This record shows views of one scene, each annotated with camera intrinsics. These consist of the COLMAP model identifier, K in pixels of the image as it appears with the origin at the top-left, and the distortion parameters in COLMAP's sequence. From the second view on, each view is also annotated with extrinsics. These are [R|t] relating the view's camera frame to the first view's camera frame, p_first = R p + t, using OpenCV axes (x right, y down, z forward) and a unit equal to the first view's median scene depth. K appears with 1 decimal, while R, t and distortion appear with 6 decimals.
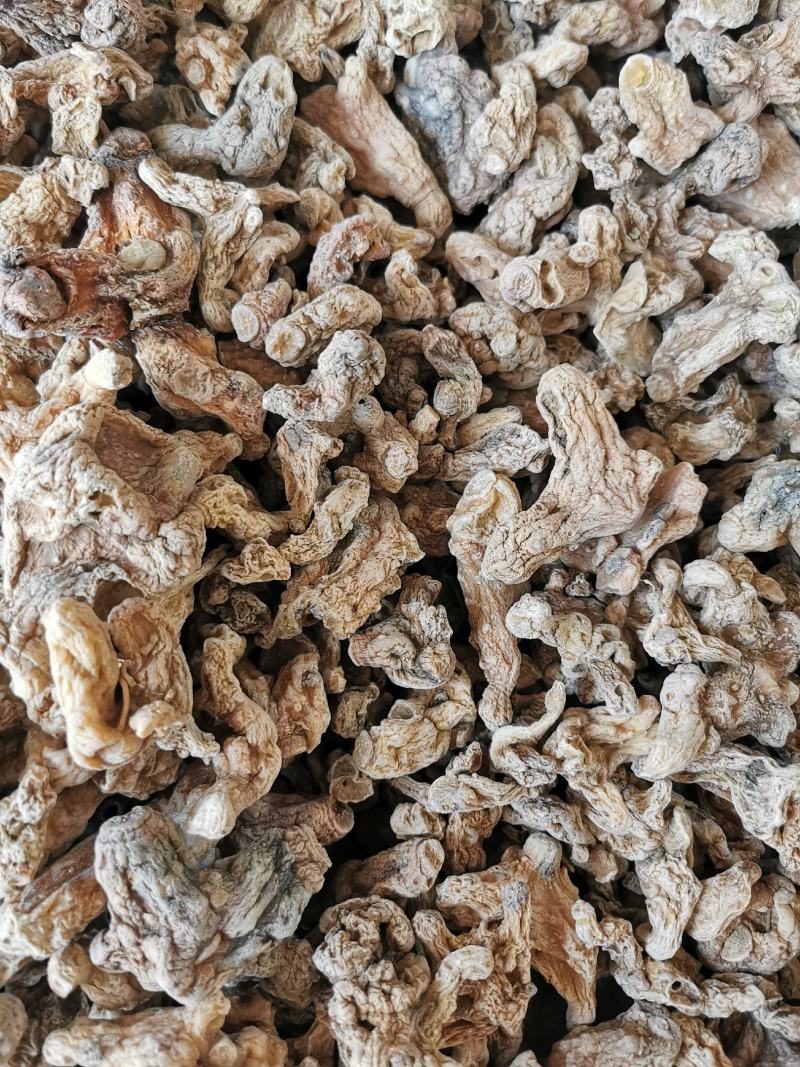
lens RADIAL K [[870.5, 0, 399.6], [0, 870.5, 533.3], [0, 0, 1]] dist [-0.002598, -0.001906]
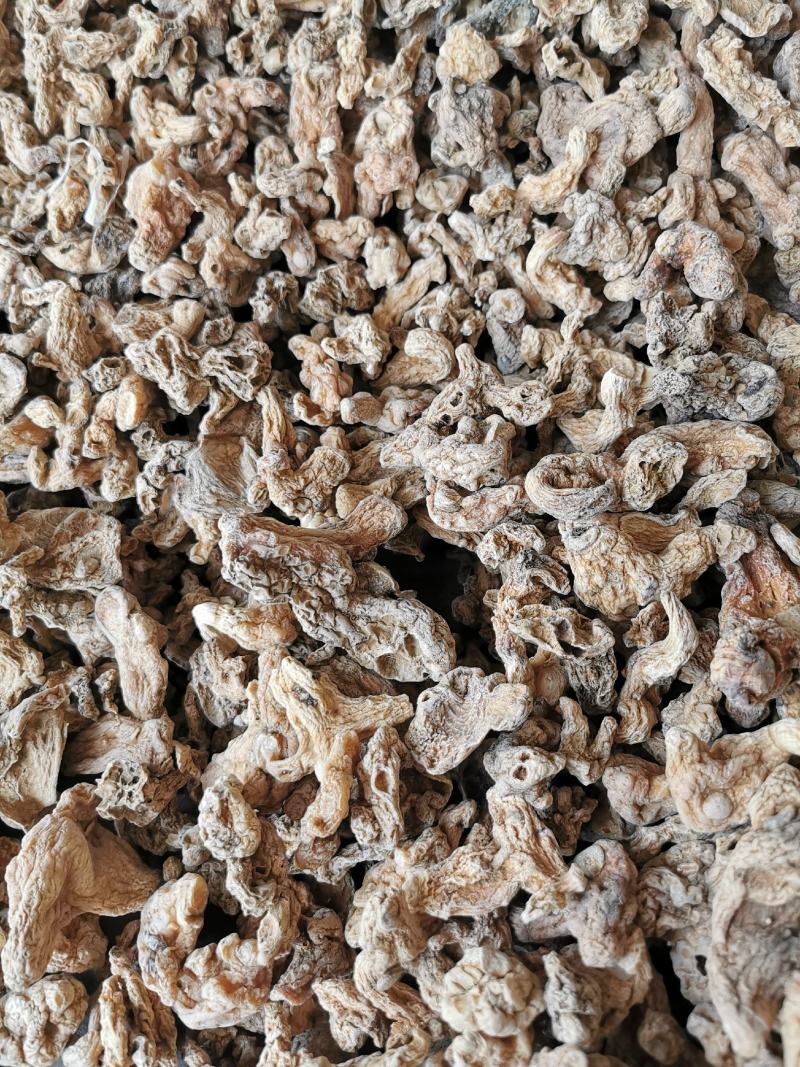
lens RADIAL K [[870.5, 0, 400.0], [0, 870.5, 533.1], [0, 0, 1]] dist [-0.002598, -0.001906]
pose [[0.986488, 0.112833, -0.118788, -0.668849], [-0.129652, 0.980904, -0.144977, -0.197623], [0.100161, 0.158419, 0.982279, -0.170774]]
